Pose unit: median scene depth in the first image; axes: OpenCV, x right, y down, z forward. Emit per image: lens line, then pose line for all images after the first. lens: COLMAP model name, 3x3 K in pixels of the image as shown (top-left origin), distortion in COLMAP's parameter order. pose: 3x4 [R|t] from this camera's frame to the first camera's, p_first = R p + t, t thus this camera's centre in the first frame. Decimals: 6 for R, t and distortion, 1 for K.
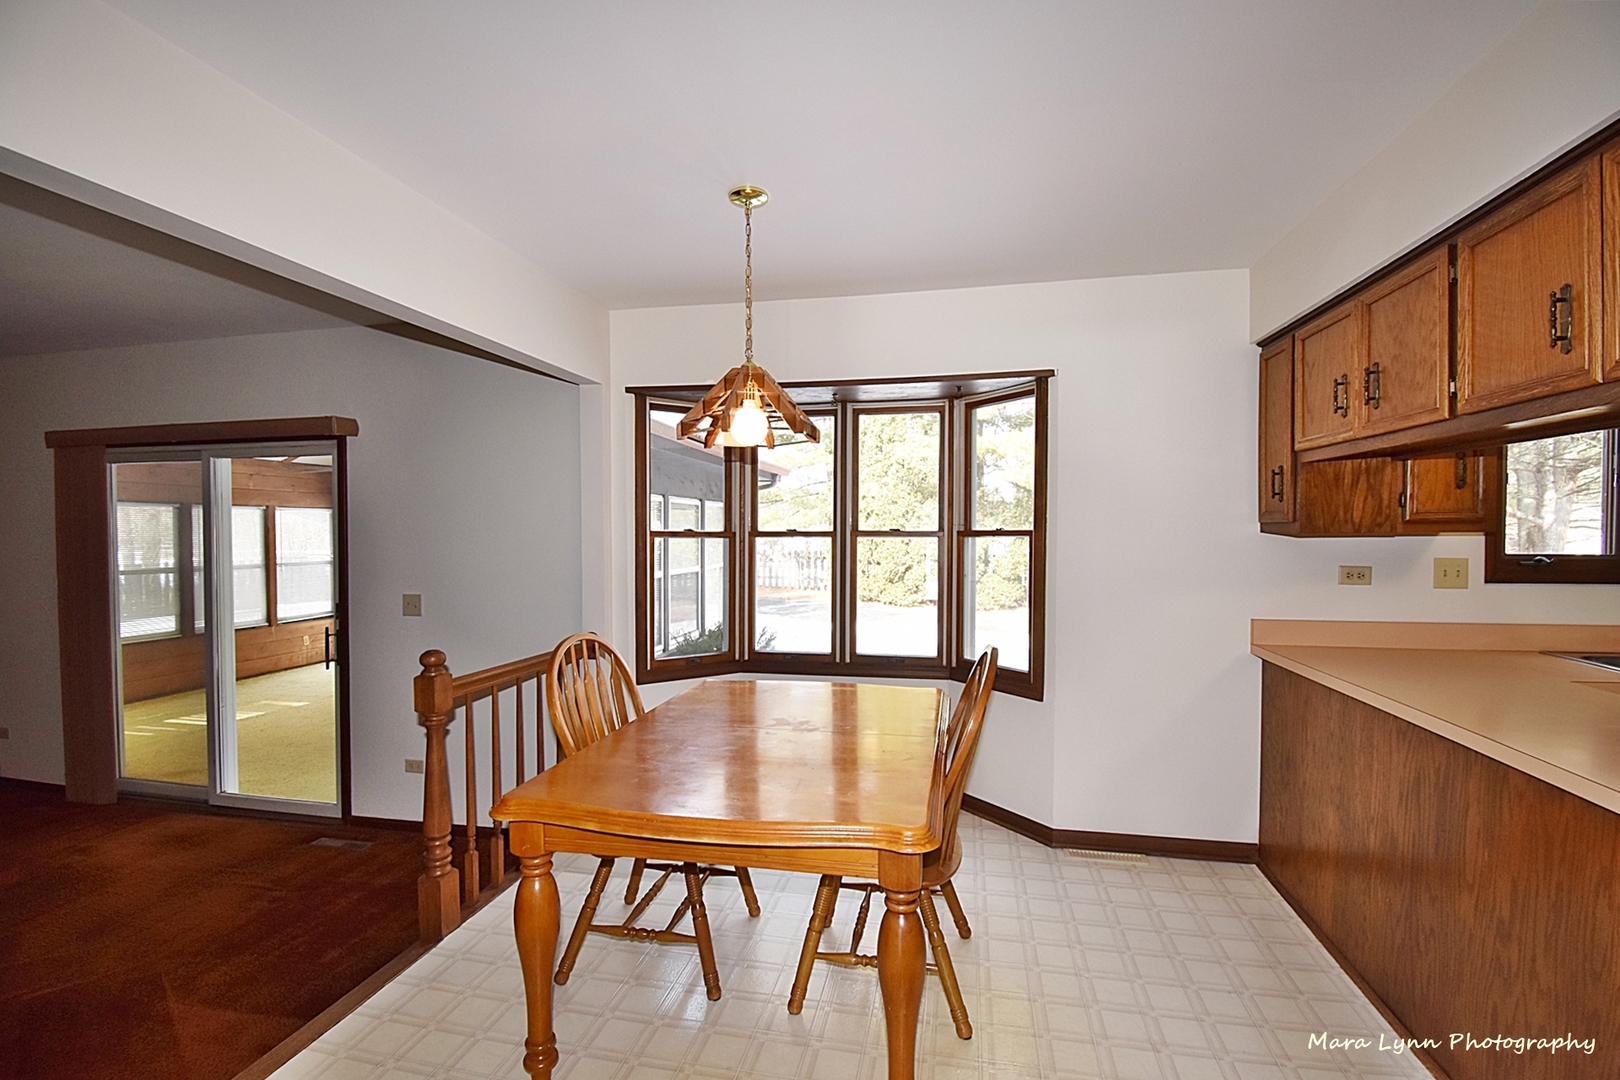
lens RADIAL K [[731.7, 0, 804.8], [0, 731.7, 546.2], [0, 0, 1]] dist [-0.008534, -0.008512]
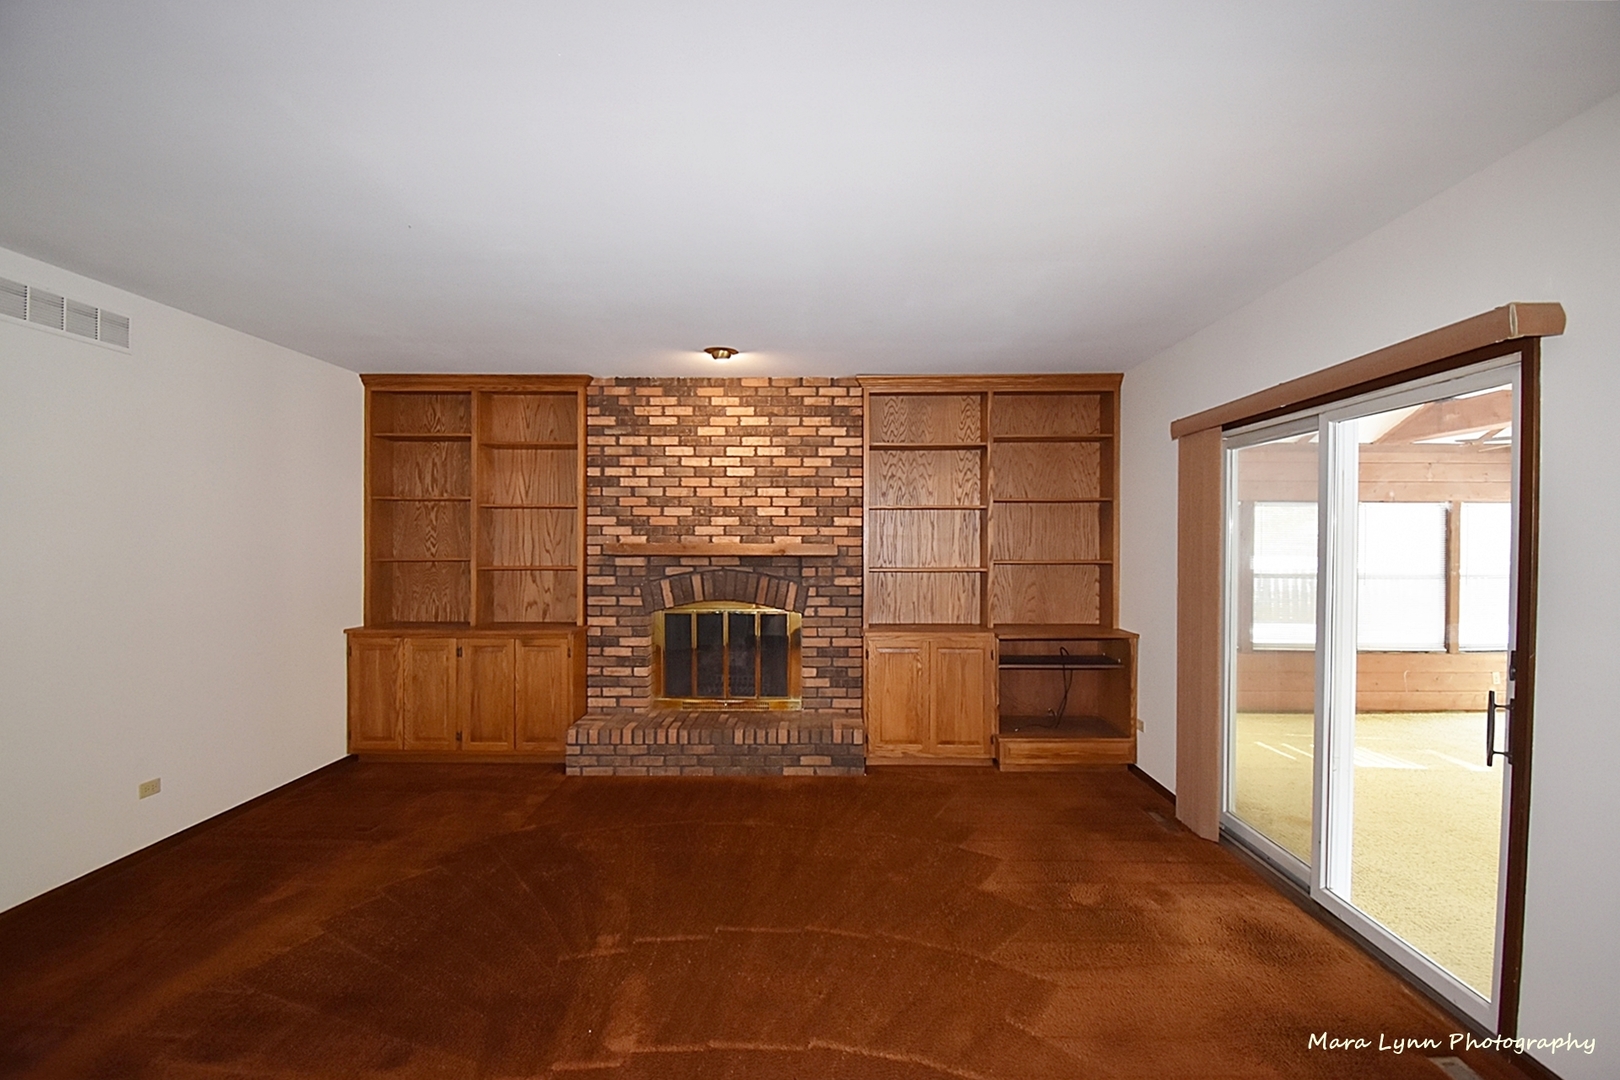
lens RADIAL K [[731.7, 0, 822.8], [0, 731.7, 546.4], [0, 0, 1]] dist [-0.008534, -0.008512]
pose [[0.195612, 0.012450, -0.980602, -0.209464], [-0.023903, 0.999683, 0.007924, 0.008473], [0.980390, 0.021889, 0.195848, 0.372917]]
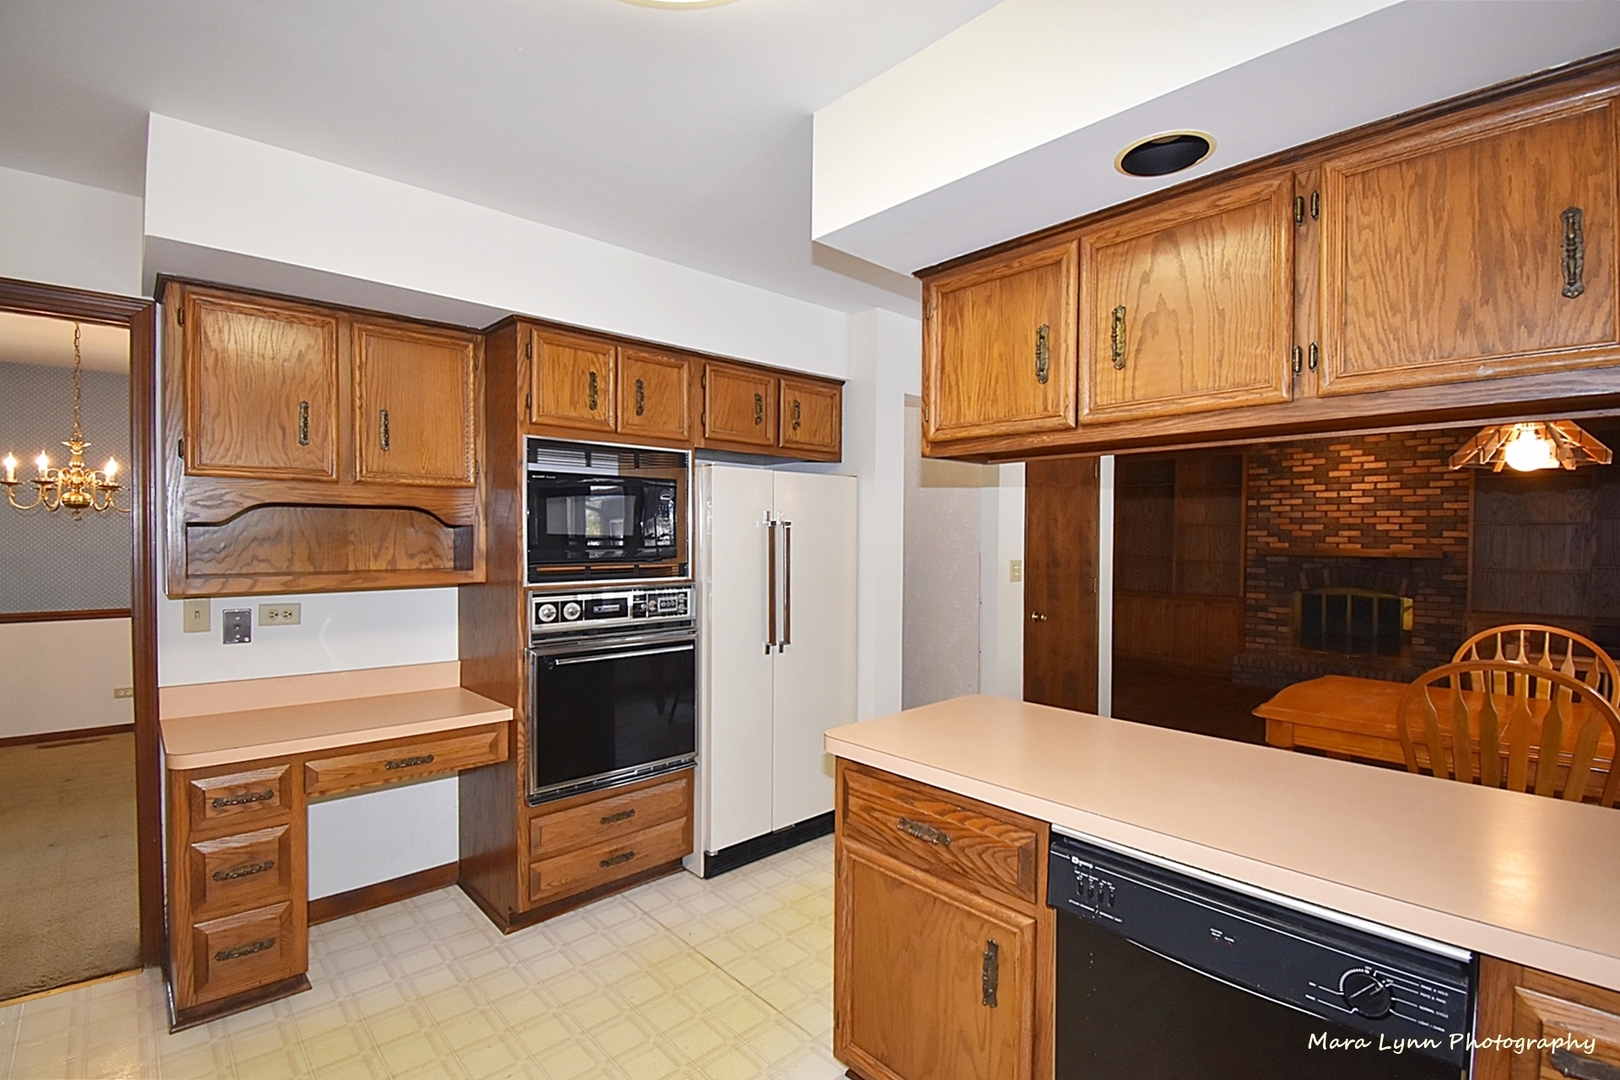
lens RADIAL K [[731.7, 0, 821.1], [0, 731.7, 550.5], [0, 0, 1]] dist [-0.008534, -0.008512]
pose [[-0.571991, 0.016643, -0.820091, 0.852508], [-0.022599, 0.999095, 0.036038, -0.014782], [0.819949, 0.039146, -0.571097, 0.409853]]
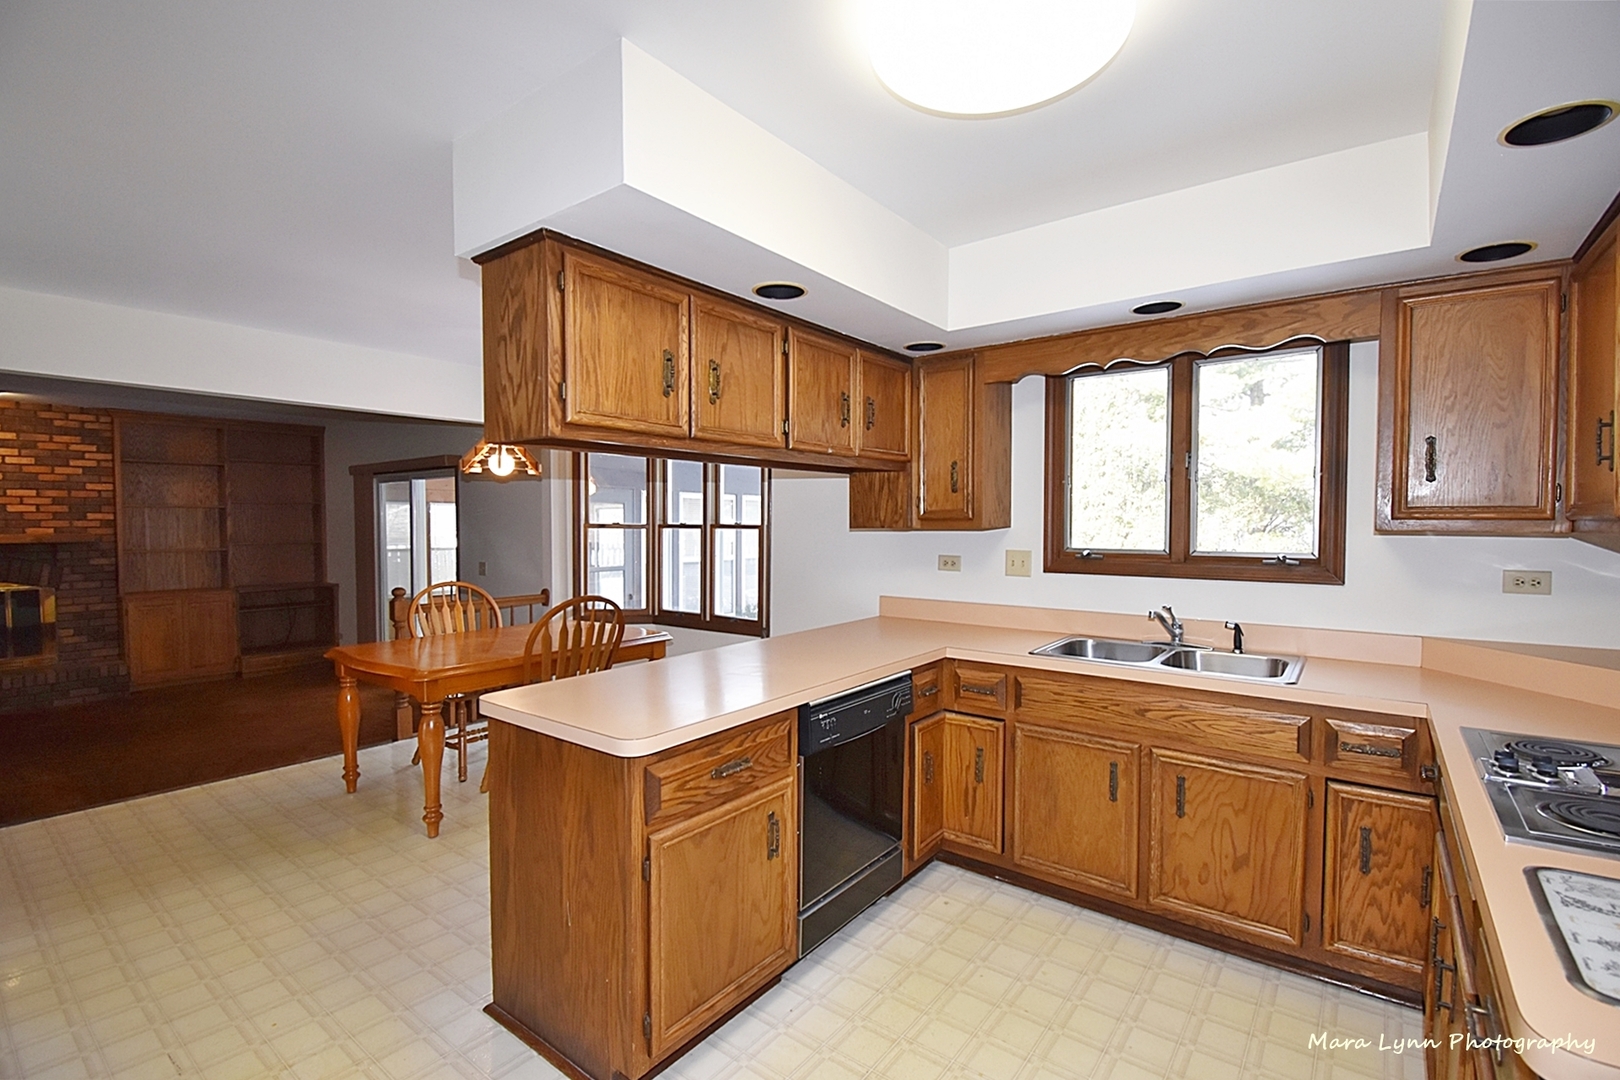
lens RADIAL K [[731.7, 0, 798.0], [0, 731.7, 549.5], [0, 0, 1]] dist [-0.008534, -0.008512]
pose [[0.899502, 0.019974, -0.436461, 0.748324], [-0.012701, 0.999728, 0.019575, -0.002237], [0.436733, -0.012064, 0.899510, -0.139982]]
